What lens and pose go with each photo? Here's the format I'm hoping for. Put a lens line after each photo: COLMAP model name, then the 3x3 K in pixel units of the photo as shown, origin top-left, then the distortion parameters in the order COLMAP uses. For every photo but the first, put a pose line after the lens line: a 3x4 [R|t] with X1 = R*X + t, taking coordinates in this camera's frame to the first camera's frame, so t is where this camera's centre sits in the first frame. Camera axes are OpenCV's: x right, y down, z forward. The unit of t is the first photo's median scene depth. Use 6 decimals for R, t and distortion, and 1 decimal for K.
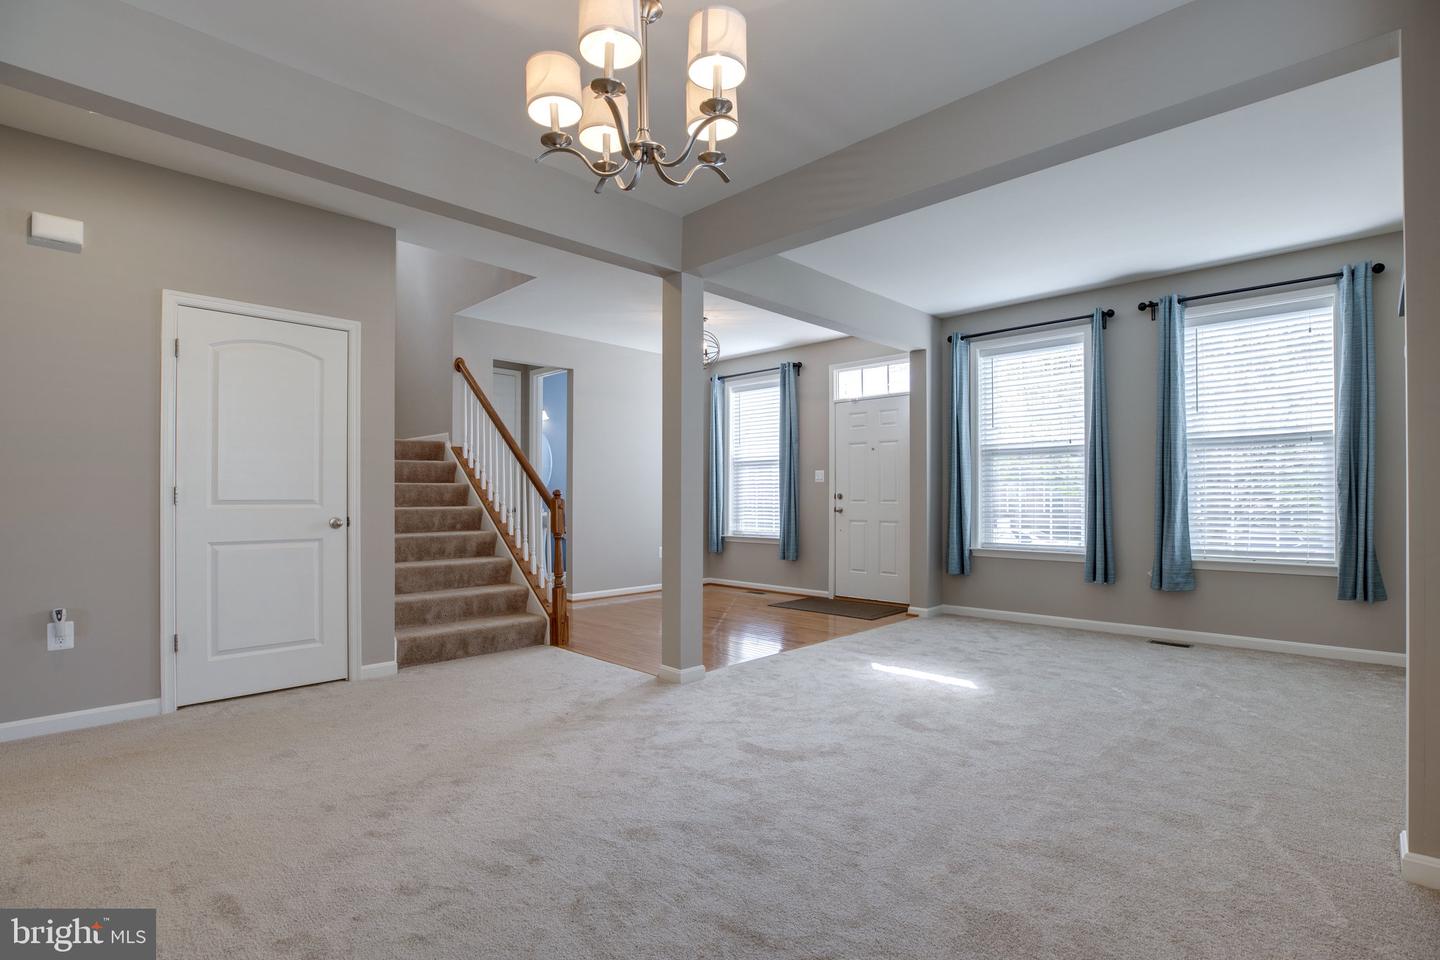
lens RADIAL K [[684.1, 0, 726.8], [0, 684.1, 498.0], [0, 0, 1]] dist [-0.034113, 0.000981]
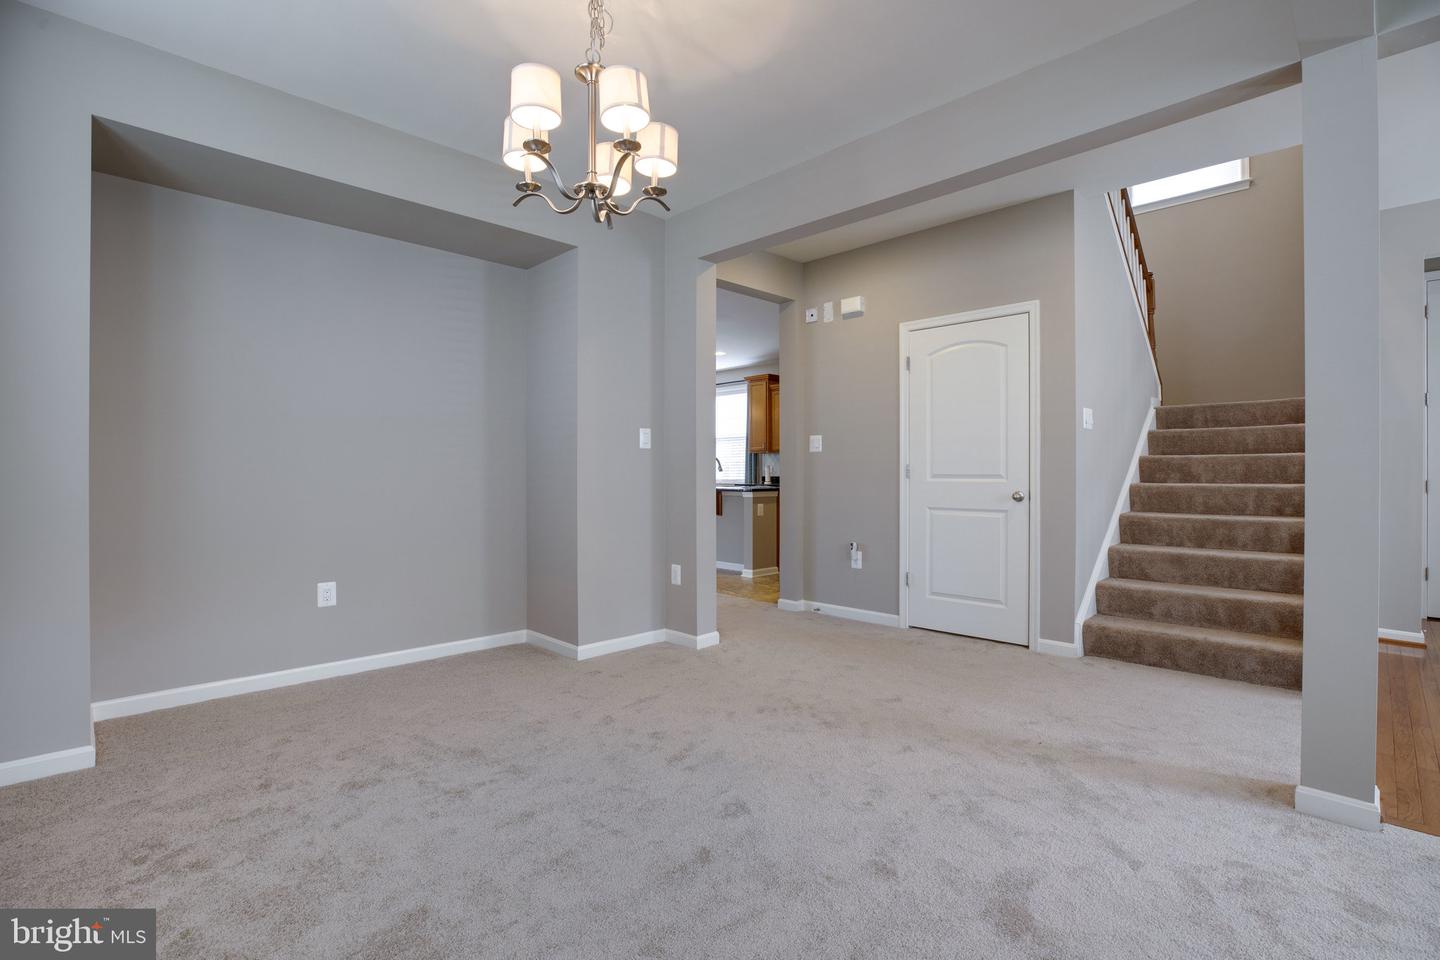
lens RADIAL K [[664.5, 0, 719.2], [0, 664.5, 474.8], [0, 0, 1]] dist [-0.044823, 0.012183]
pose [[-0.022880, 0.001622, -0.999737, 0.523117], [0.000908, 0.999998, 0.001602, 0.001242], [0.999738, -0.000871, -0.022881, 0.621745]]
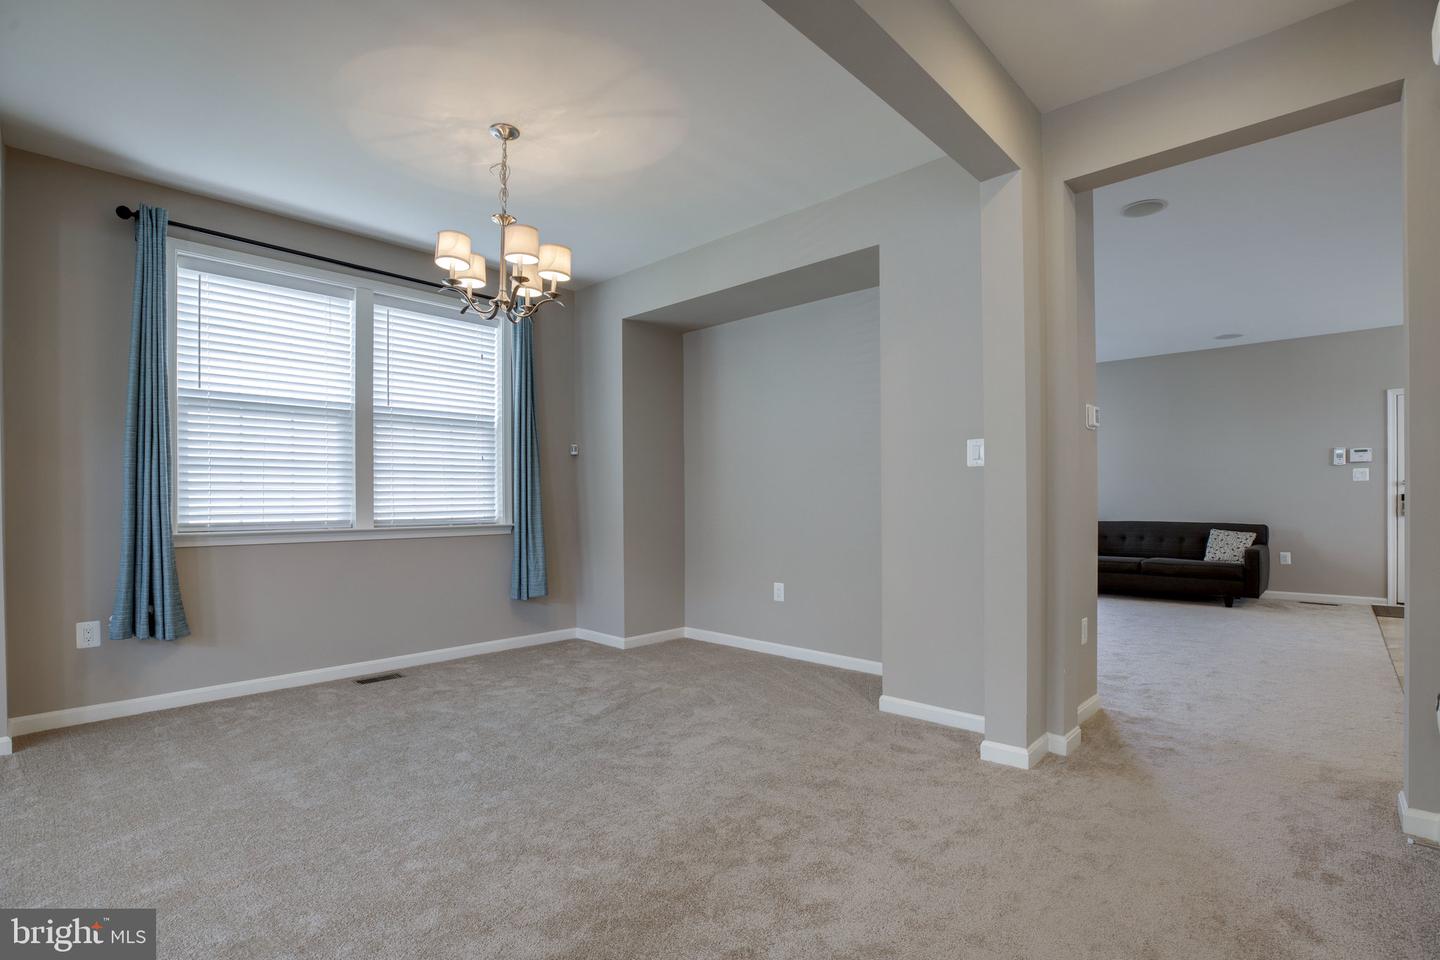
lens RADIAL K [[661.1, 0, 714.9], [0, 661.1, 503.1], [0, 0, 1]] dist [-0.040533, 0.008669]
pose [[-0.999885, 0.011777, -0.009528, -0.309955], [0.011766, 0.999930, 0.001302, -0.002139], [0.009542, 0.001189, -0.999954, 1.340694]]
